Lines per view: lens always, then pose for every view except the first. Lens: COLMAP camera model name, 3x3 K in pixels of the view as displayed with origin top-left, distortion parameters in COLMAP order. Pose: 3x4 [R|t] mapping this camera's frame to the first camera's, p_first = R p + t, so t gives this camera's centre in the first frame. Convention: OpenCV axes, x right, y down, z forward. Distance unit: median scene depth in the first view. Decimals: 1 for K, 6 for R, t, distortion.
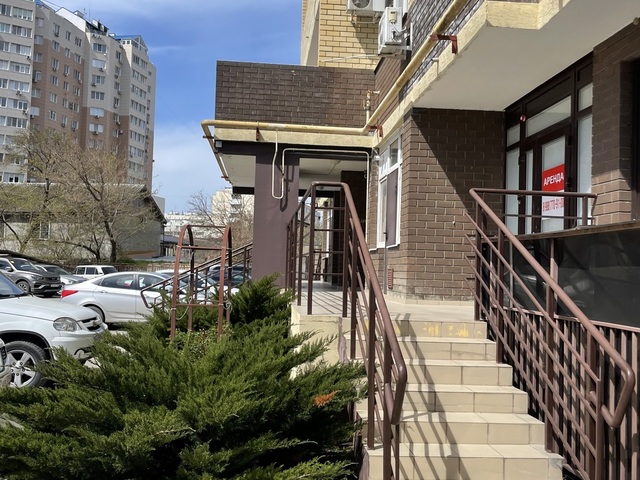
lens RADIAL K [[641.1, 0, 320.0], [0, 641.1, 240.0], [0, 0, 1]] dist [0.120734, -0.249380]
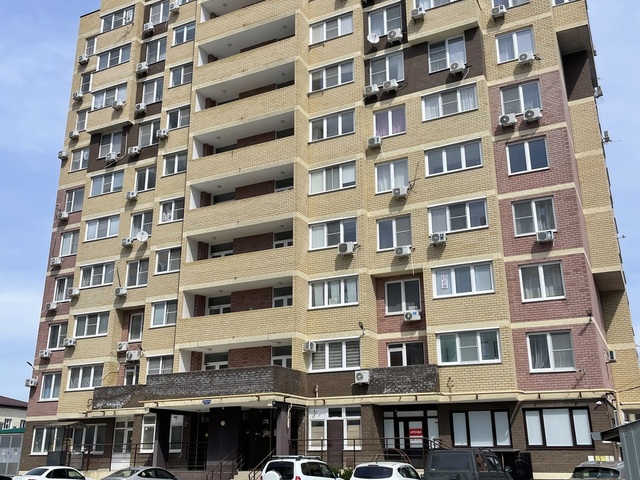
lens RADIAL K [[641.1, 0, 320.0], [0, 641.1, 240.0], [0, 0, 1]] dist [0.120734, -0.249380]
pose [[0.520527, 0.233503, 0.821296, -2.279758], [-0.020727, 0.965052, -0.261238, -0.123340], [-0.853594, 0.118958, 0.507175, -0.387122]]
